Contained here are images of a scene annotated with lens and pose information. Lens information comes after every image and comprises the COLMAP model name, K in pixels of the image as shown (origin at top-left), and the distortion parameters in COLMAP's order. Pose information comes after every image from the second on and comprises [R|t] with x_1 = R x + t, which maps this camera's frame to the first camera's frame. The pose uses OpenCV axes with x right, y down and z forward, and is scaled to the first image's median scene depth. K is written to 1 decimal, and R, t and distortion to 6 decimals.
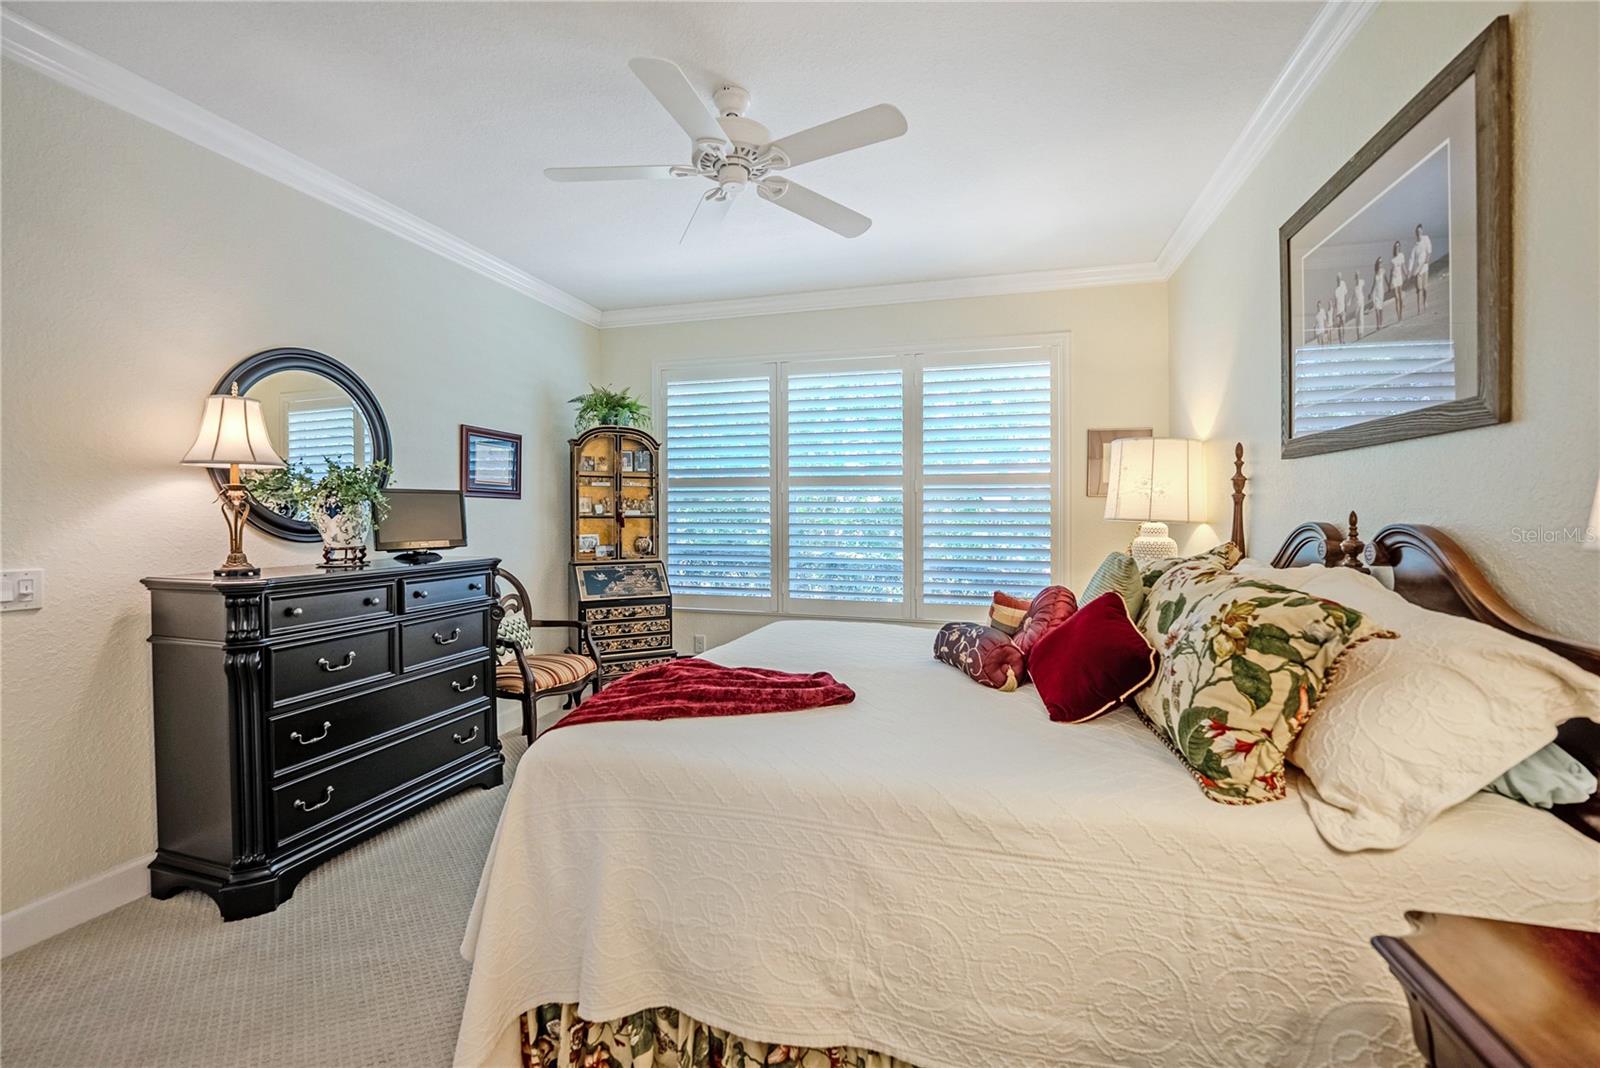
lens RADIAL K [[673.5, 0, 797.6], [0, 673.5, 510.0], [0, 0, 1]] dist [-0.027571, 0.003513]
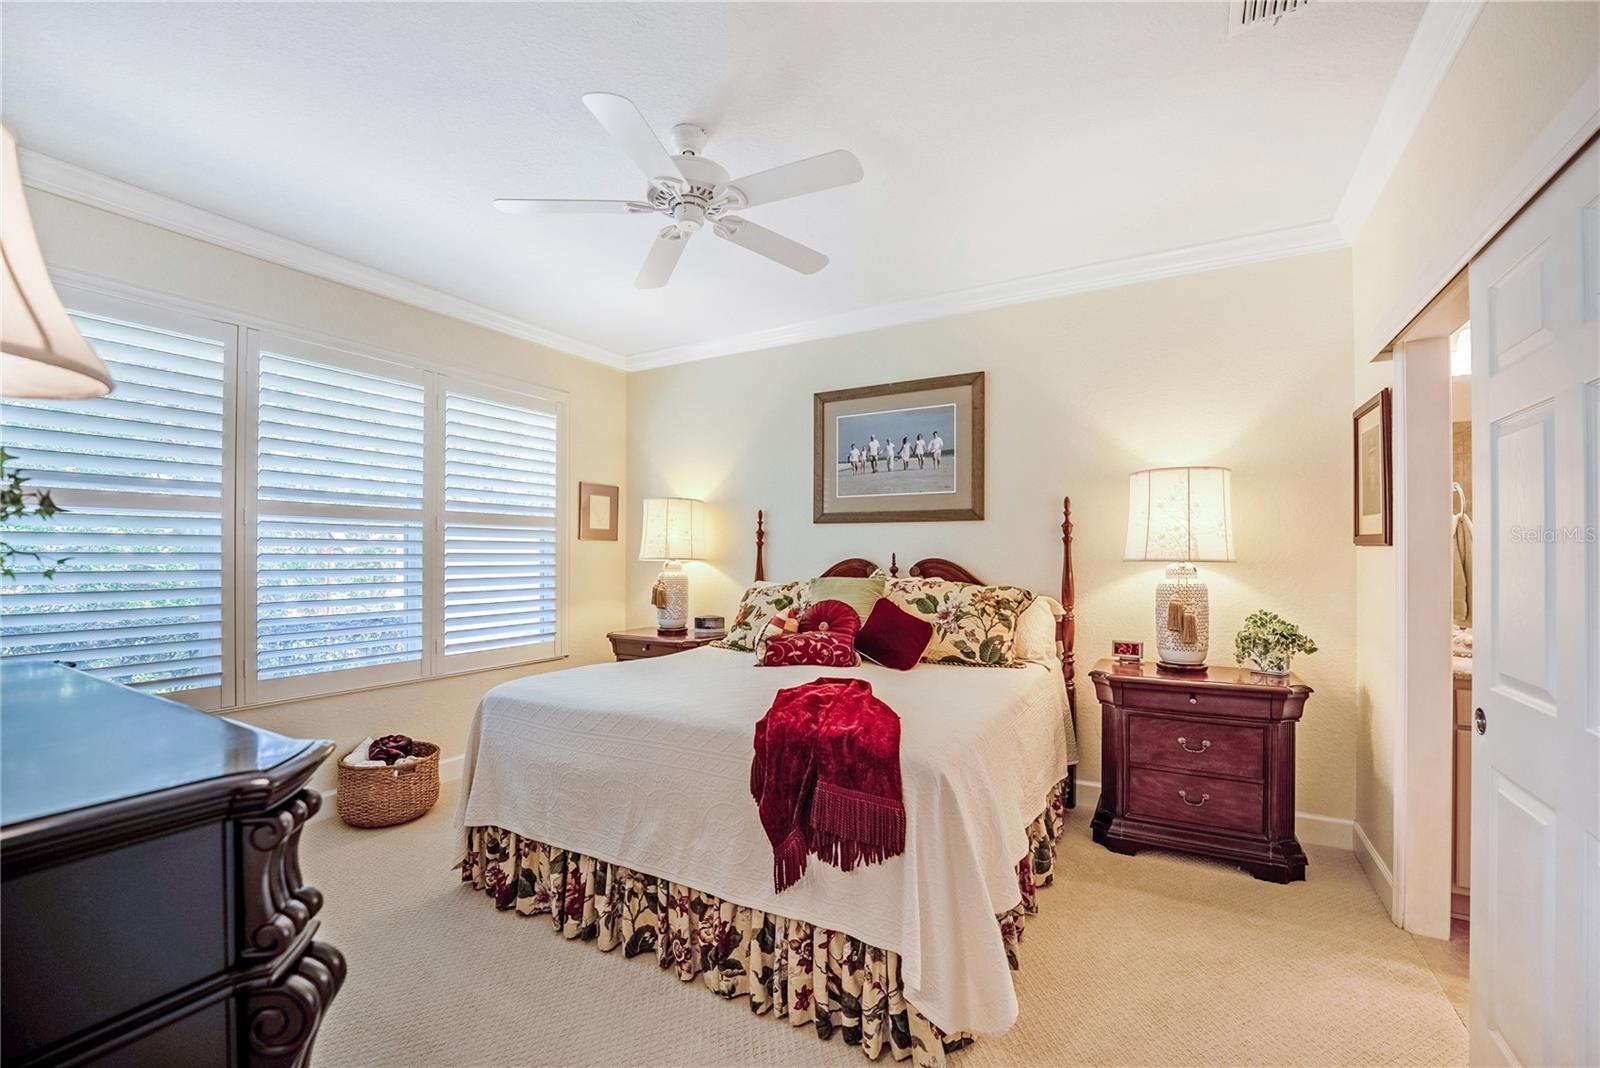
lens RADIAL K [[673.5, 0, 800.2], [0, 673.5, 547.6], [0, 0, 1]] dist [-0.027571, 0.003513]
pose [[0.251284, 0.006769, 0.967890, -1.337081], [-0.003943, 0.999974, -0.005969, -0.000964], [-0.967905, -0.002317, 0.251304, 0.760786]]
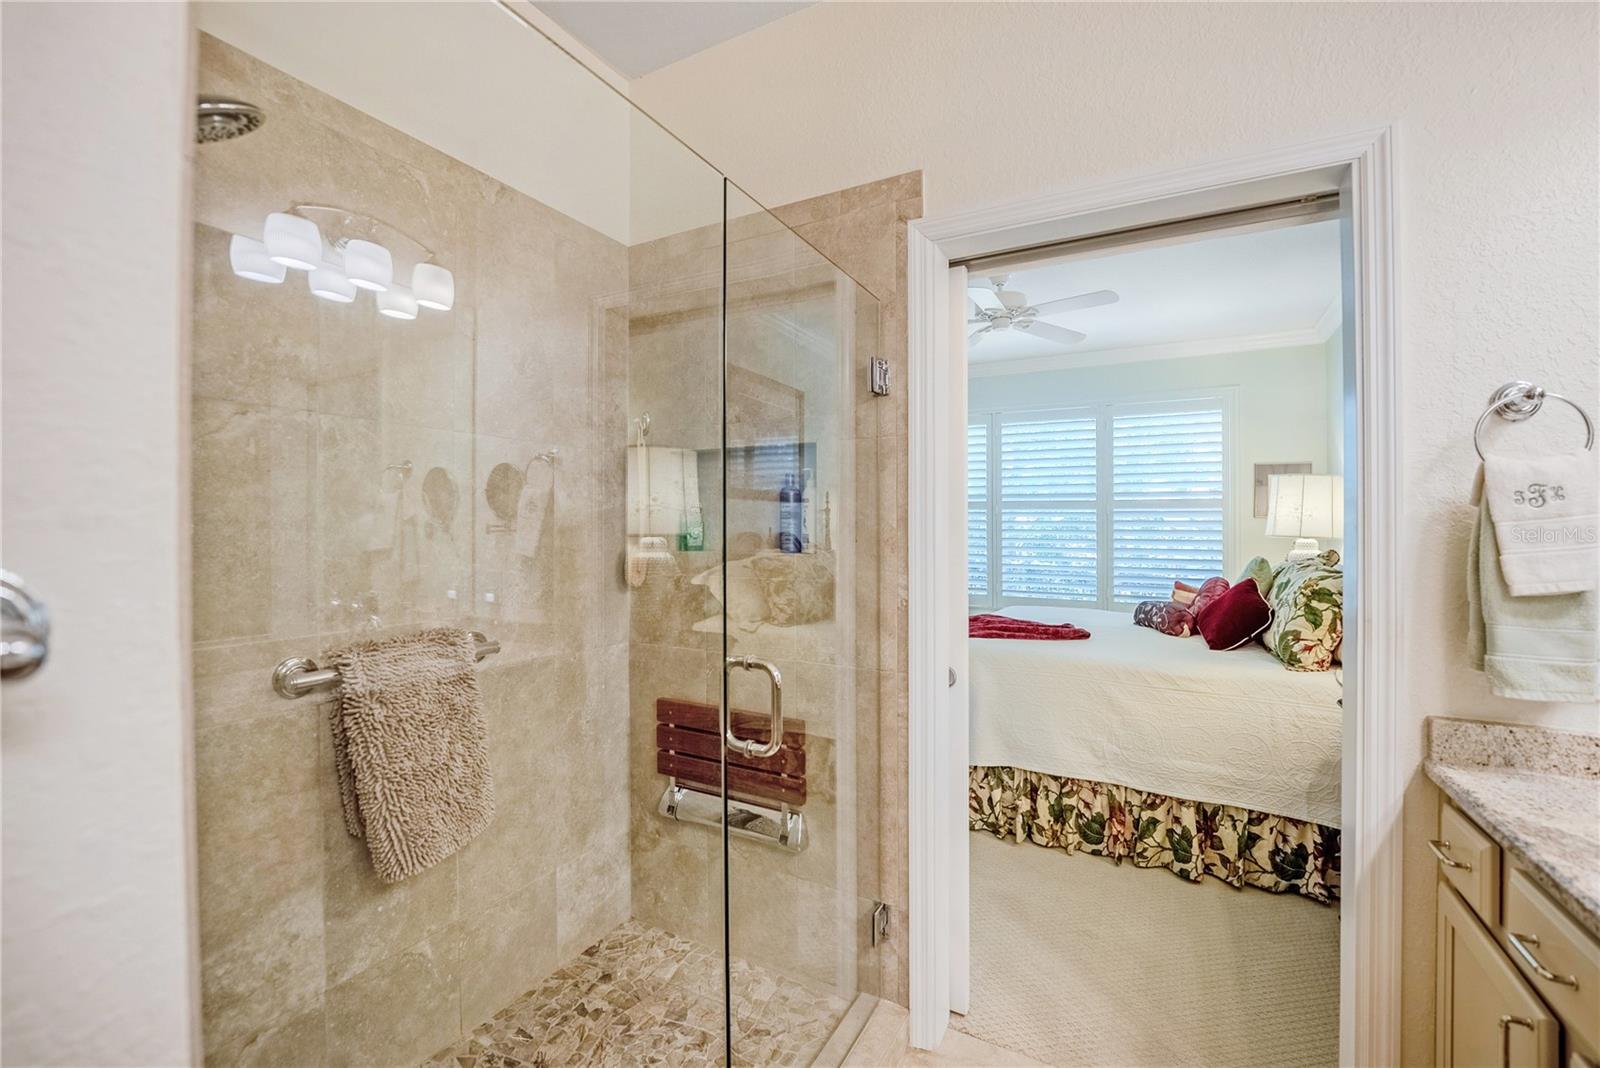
lens RADIAL K [[673.5, 0, 819.3], [0, 673.5, 517.8], [0, 0, 1]] dist [-0.027571, 0.003513]
pose [[0.979856, 0.000677, -0.199705, -0.263743], [-0.002819, 0.999941, -0.010443, -0.010931], [0.199687, 0.010796, 0.979800, -0.875530]]
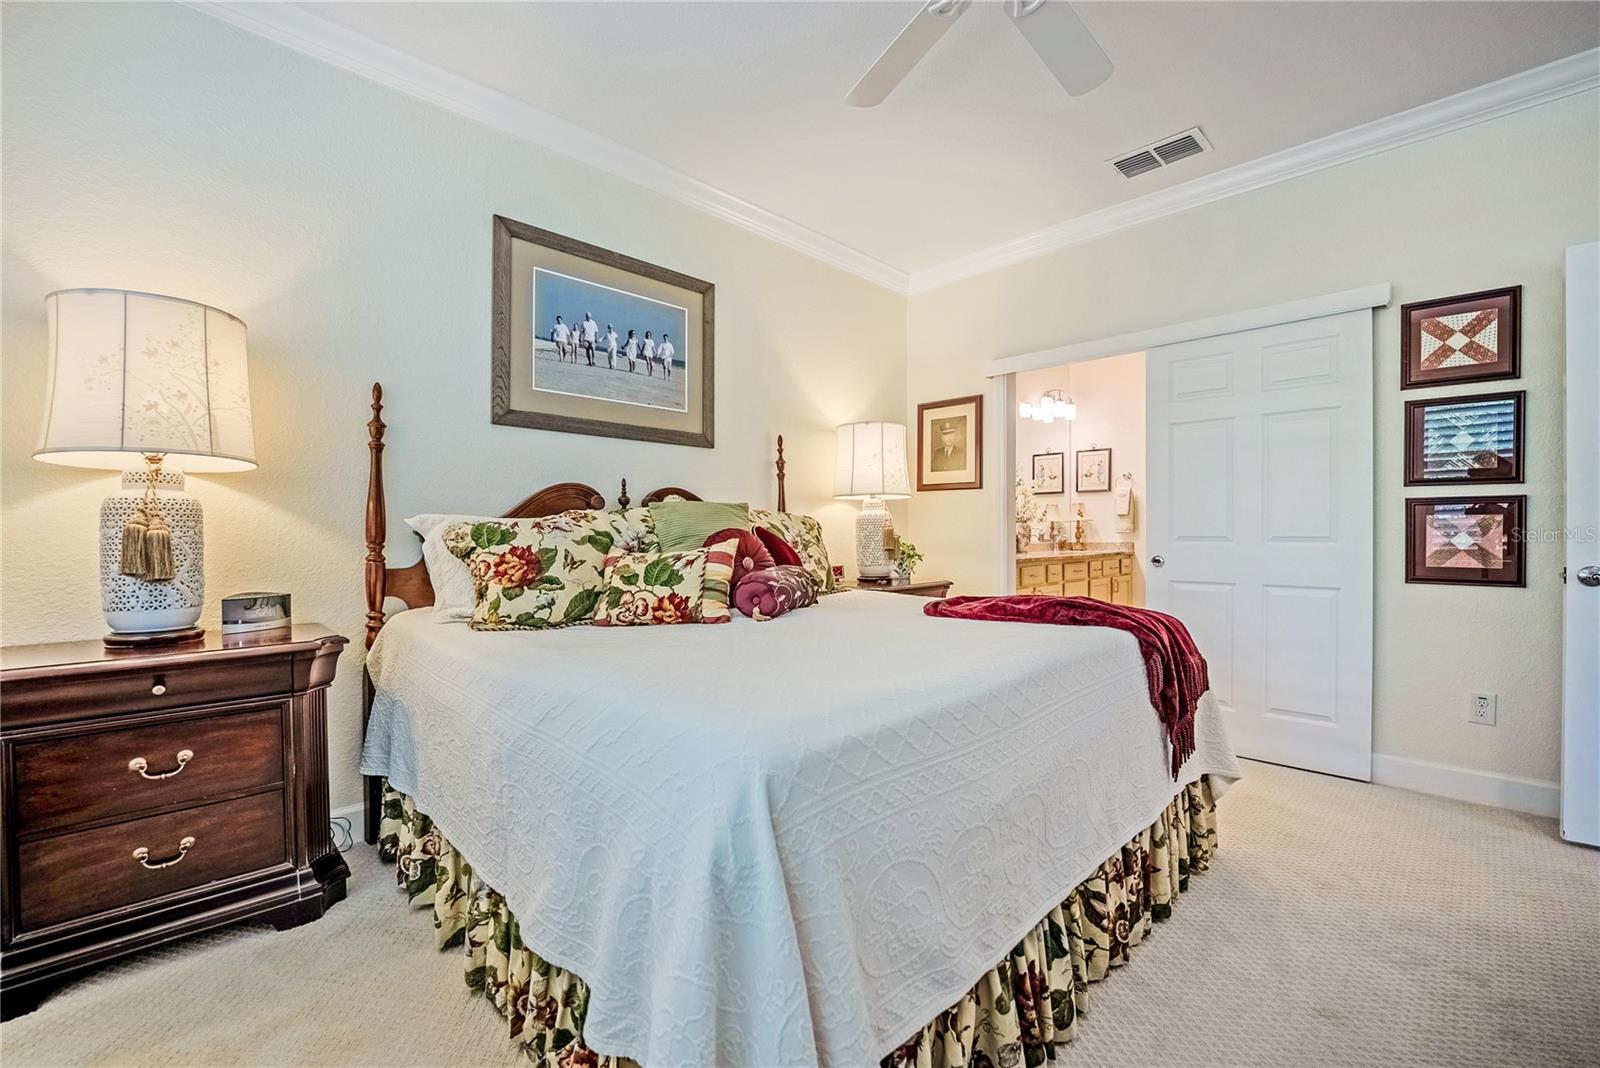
lens RADIAL K [[680.3, 0, 792.0], [0, 680.3, 535.0], [0, 0, 1]] dist [0.000213, -0.000246]
pose [[-0.862760, 0.000925, 0.505612, -0.348782], [0.000141, 0.999999, -0.001588, 0.143853], [-0.505613, -0.001299, -0.862759, 2.250756]]
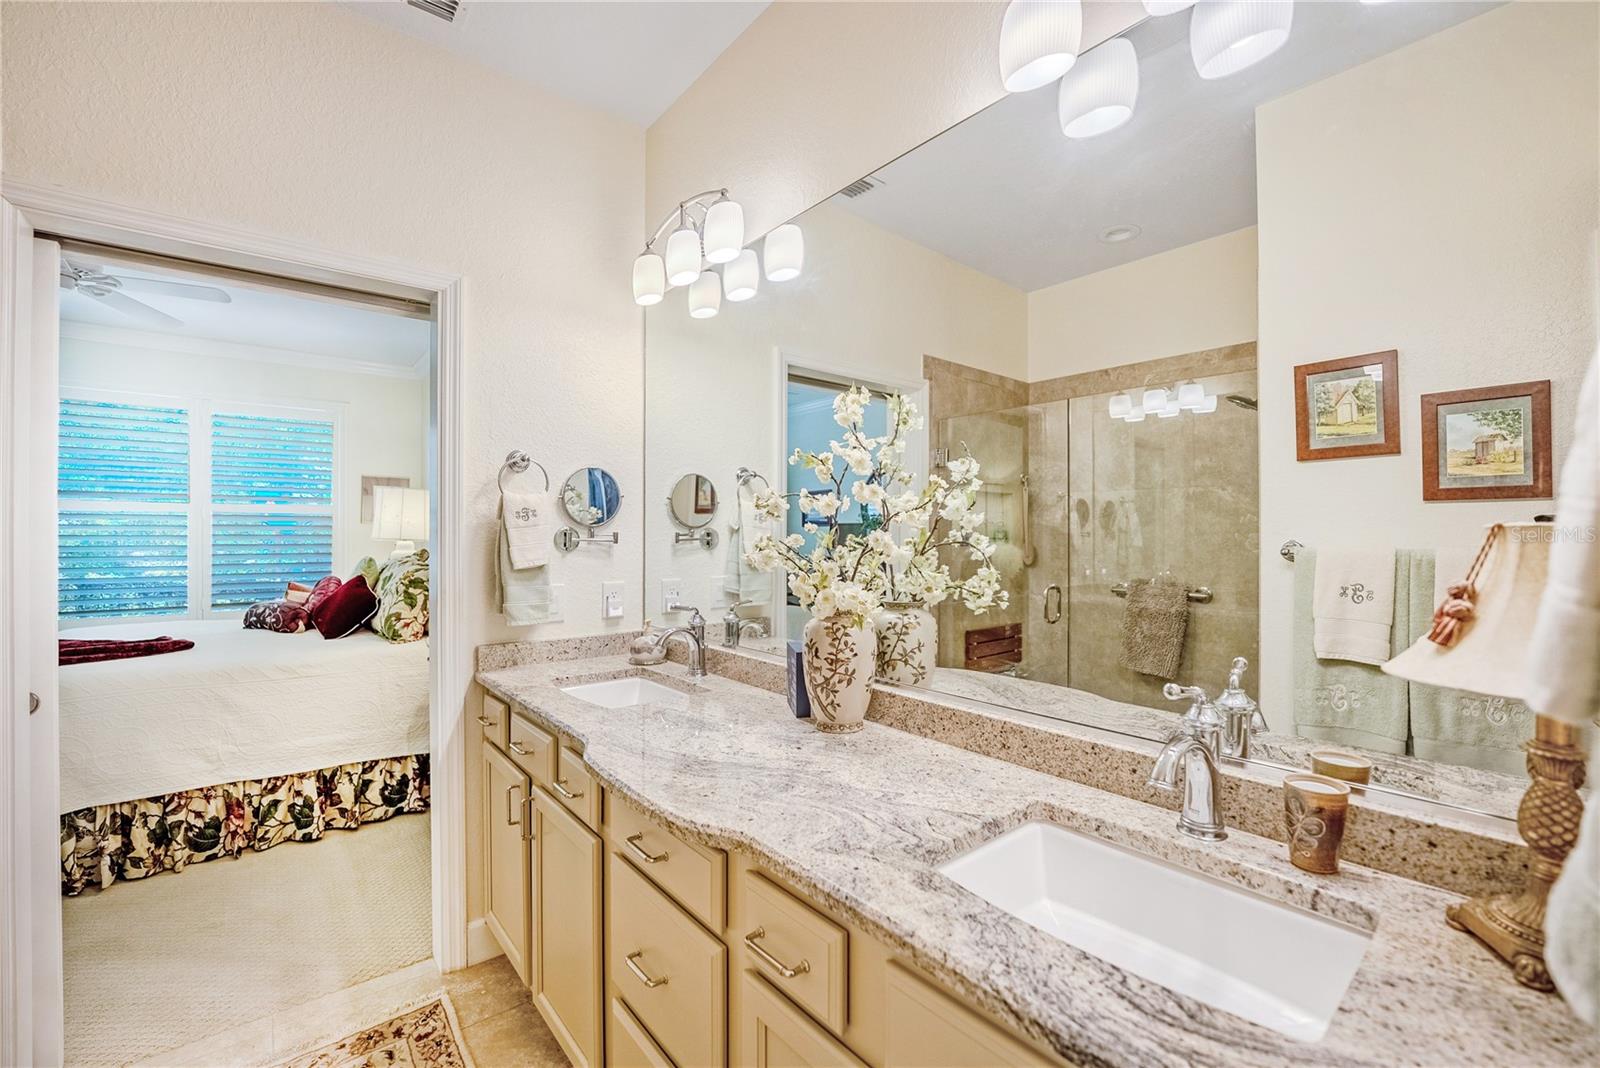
lens RADIAL K [[650.3, 0, 787.4], [0, 650.3, 532.1], [0, 0, 1]] dist [-0.018181, -0.000303]
pose [[0.567716, -0.001376, 0.823223, -0.395561], [-0.001541, 0.999995, 0.002734, -0.013246], [-0.823223, -0.002821, 0.567711, -1.154483]]
